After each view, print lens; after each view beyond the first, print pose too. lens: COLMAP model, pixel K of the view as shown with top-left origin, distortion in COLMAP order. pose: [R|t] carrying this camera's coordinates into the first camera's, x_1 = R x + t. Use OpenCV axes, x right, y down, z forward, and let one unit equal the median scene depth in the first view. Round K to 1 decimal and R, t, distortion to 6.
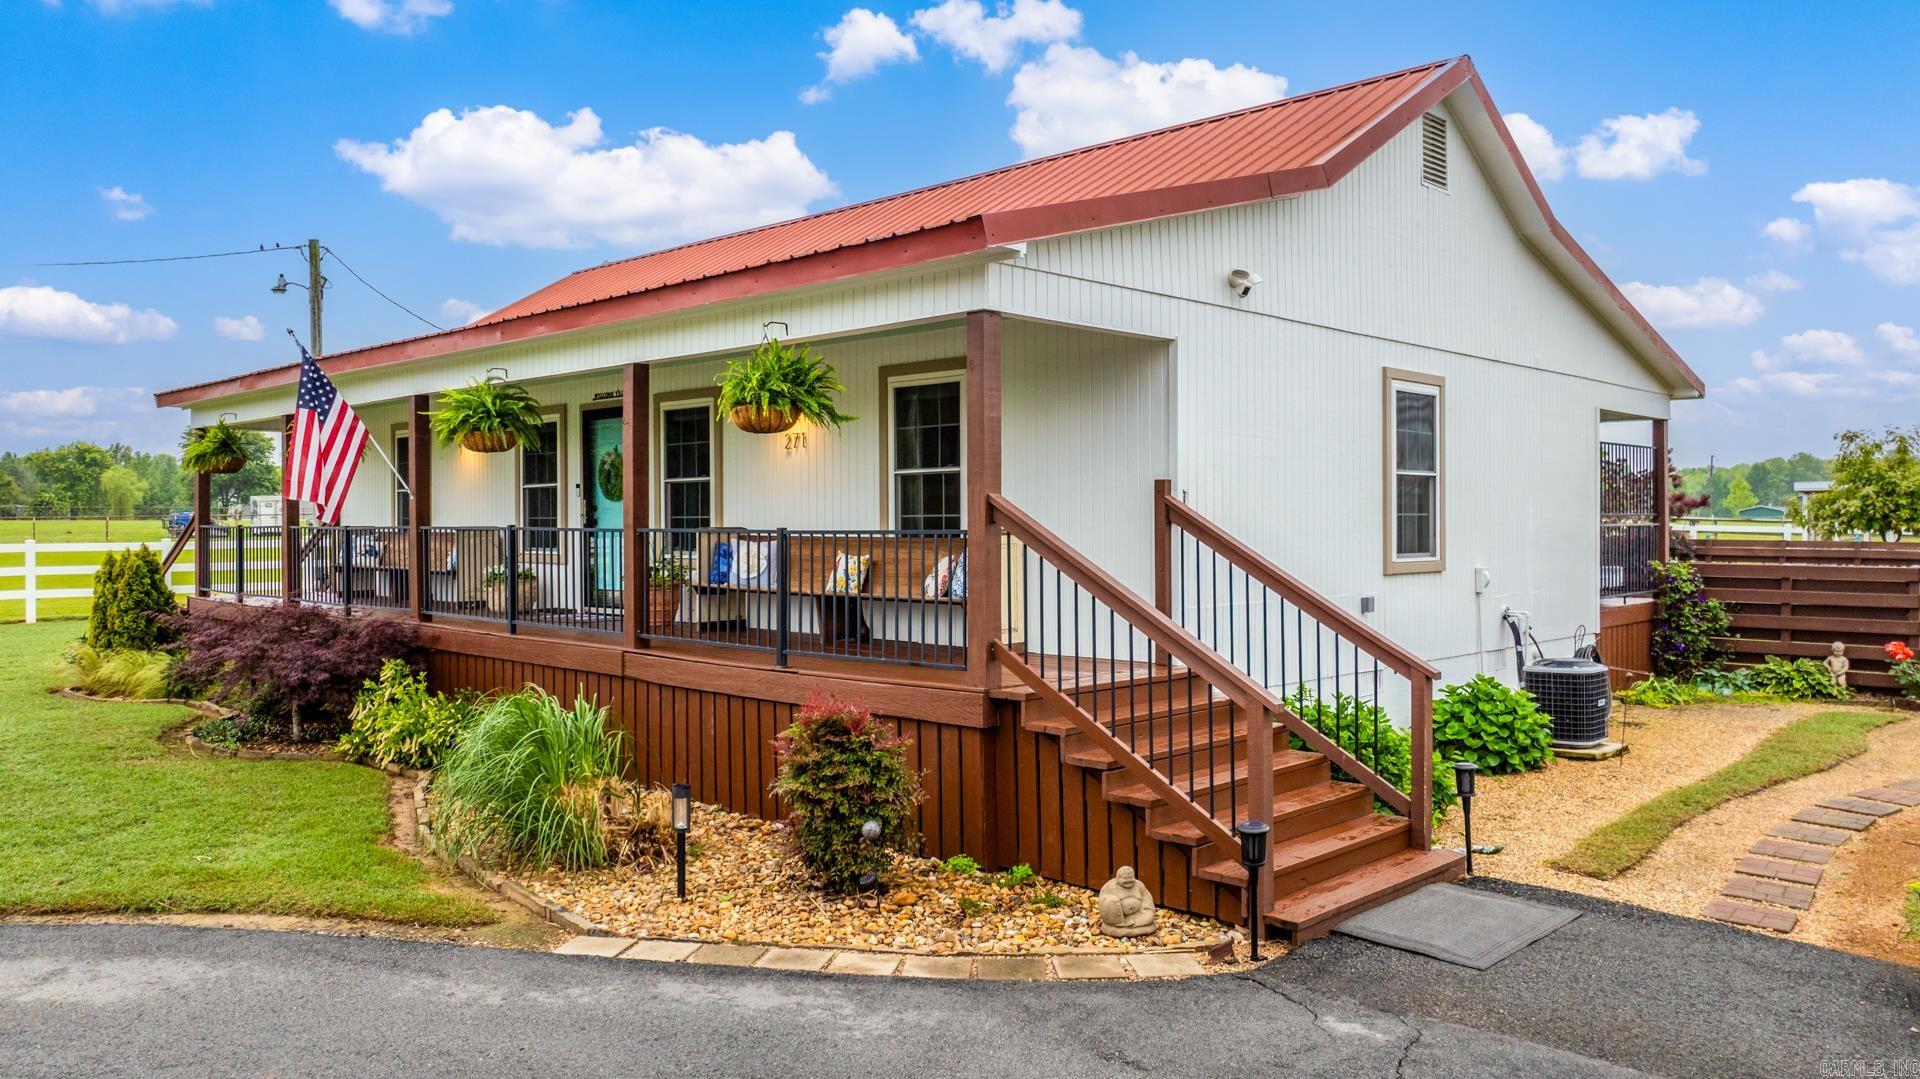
lens RADIAL K [[1368.9, 0, 960.0], [0, 1368.9, 539.5], [0, 0, 1]] dist [-0.019997, 0.004079]
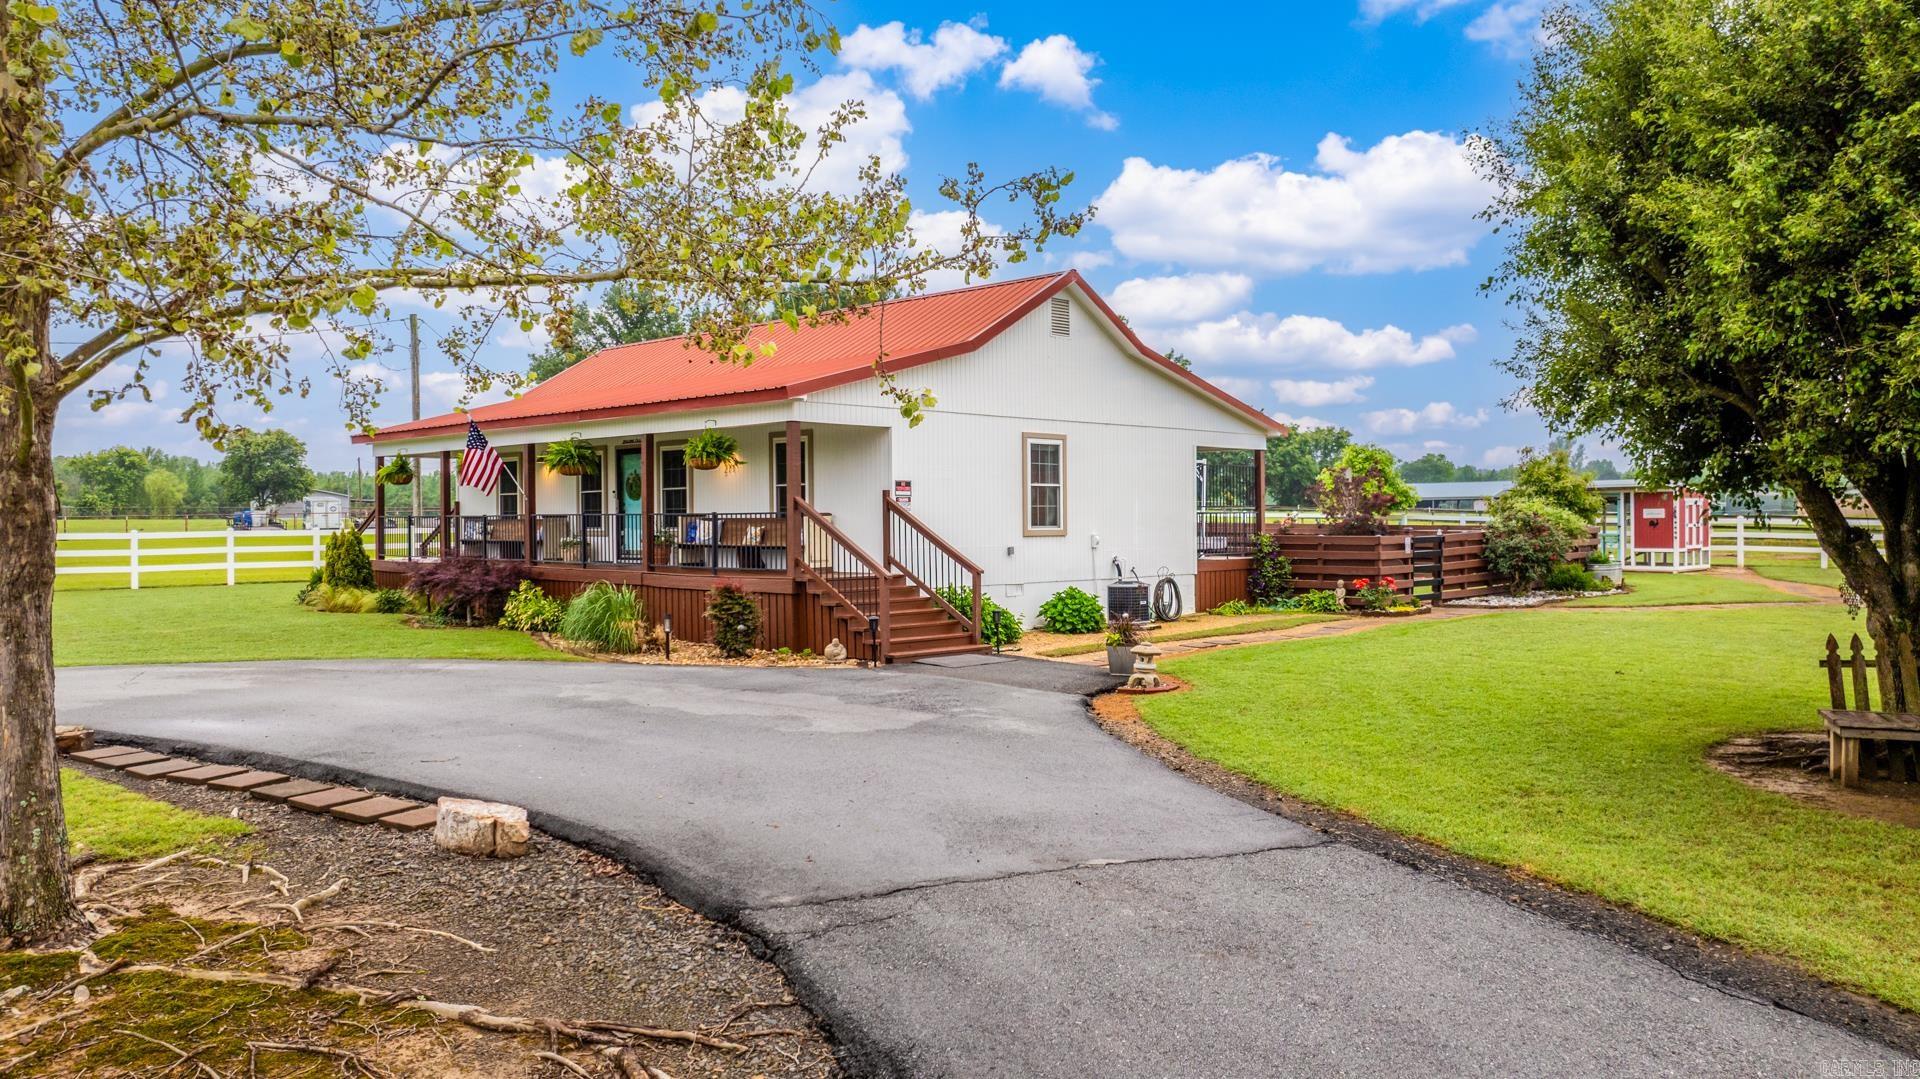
lens RADIAL K [[1368.9, 0, 960.0], [0, 1368.9, 539.5], [0, 0, 1]] dist [-0.019997, 0.004079]
pose [[0.999992, -0.002397, -0.003163, 0.213024], [0.002400, 0.999997, 0.000992, 0.026882], [0.003160, -0.000999, 0.999995, -0.941009]]
